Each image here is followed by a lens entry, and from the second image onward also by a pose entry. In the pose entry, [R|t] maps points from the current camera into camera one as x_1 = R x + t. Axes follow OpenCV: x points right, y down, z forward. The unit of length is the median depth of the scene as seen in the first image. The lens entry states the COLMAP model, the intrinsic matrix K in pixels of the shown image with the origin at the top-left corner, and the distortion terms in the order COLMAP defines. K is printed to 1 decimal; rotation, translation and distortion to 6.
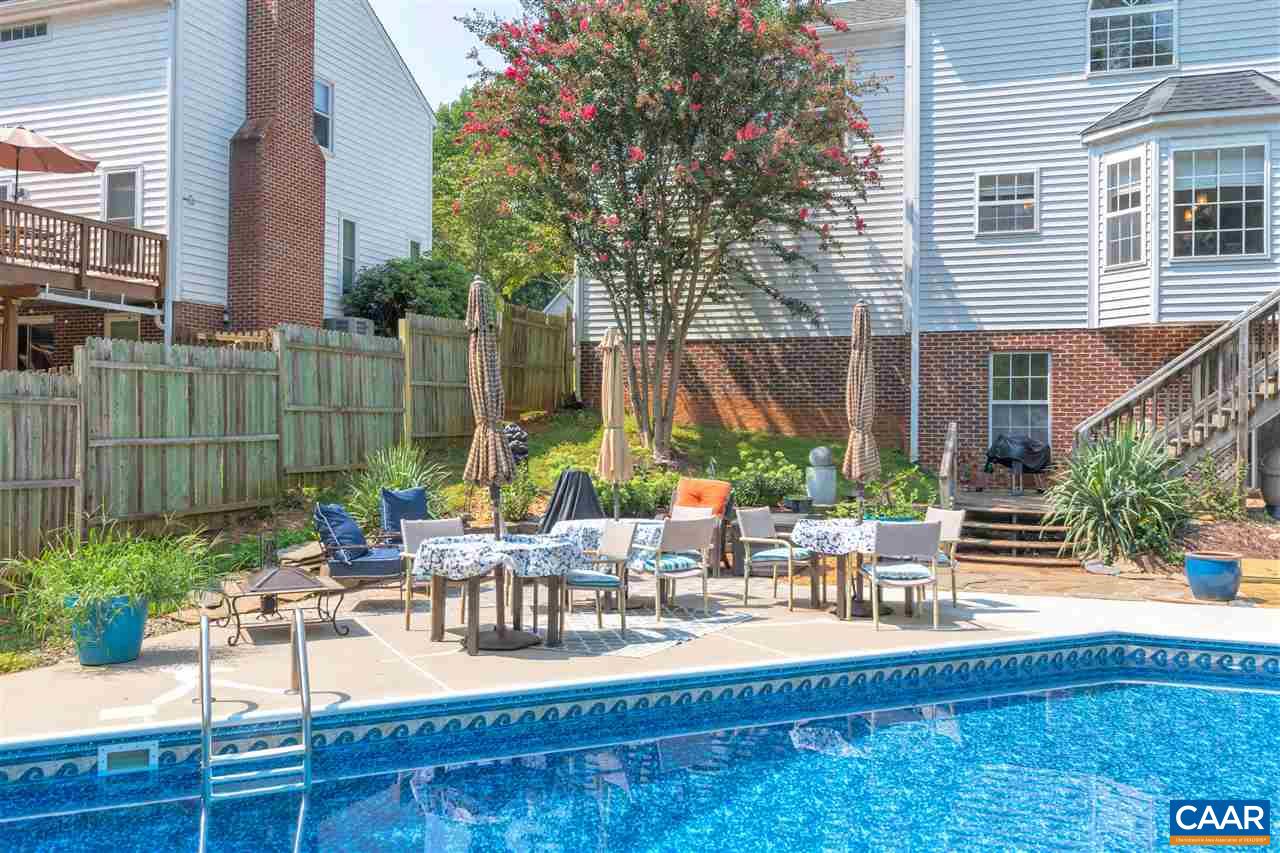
lens RADIAL K [[1398.5, 0, 640.1], [0, 1398.5, 383.5], [0, 0, 1]] dist [-0.004810, -0.001213]
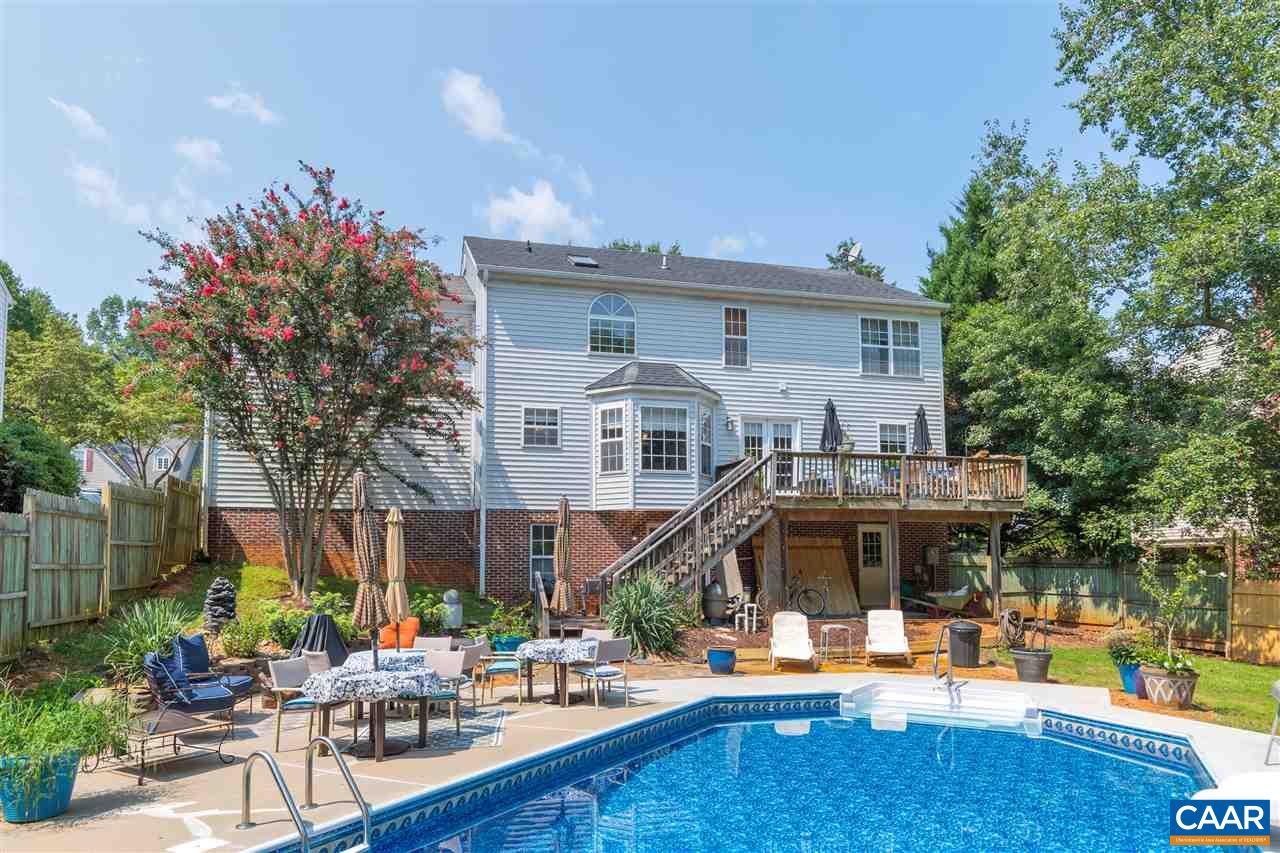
lens RADIAL K [[1068.4, 0, 640.0], [0, 1068.4, 426.5], [0, 0, 1]] dist [-0.000644, 0.000296]
pose [[0.730673, 0.077120, 0.678357, -0.474485], [-0.015045, 0.995177, -0.096933, -0.017469], [-0.682561, 0.060621, 0.728310, 0.065608]]
